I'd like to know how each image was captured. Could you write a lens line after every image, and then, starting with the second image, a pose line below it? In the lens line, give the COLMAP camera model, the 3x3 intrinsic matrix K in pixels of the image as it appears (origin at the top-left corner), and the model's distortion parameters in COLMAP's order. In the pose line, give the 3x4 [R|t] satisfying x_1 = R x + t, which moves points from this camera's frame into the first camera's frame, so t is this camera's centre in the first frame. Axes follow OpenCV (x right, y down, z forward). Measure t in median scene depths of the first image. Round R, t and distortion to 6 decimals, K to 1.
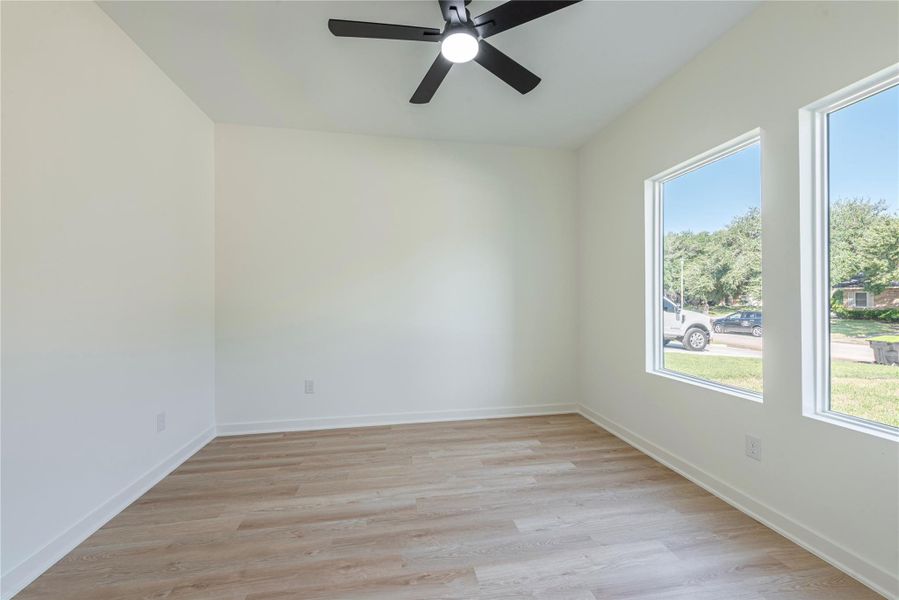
lens RADIAL K [[380.8, 0, 451.2], [0, 380.8, 298.8], [0, 0, 1]] dist [0.011714, -0.000258]
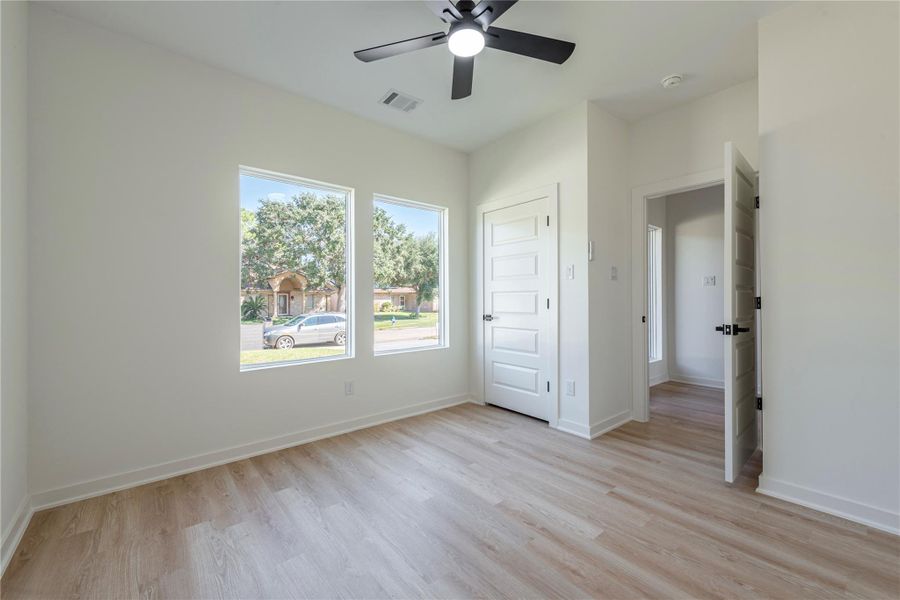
lens RADIAL K [[381.2, 0, 451.7], [0, 381.2, 298.8], [0, 0, 1]] dist [0.011714, -0.000258]
pose [[-0.536889, 0.012789, 0.843556, -0.637468], [0.009921, 0.999912, -0.008845, 0.031916], [-0.843594, 0.003621, -0.536969, 1.236030]]
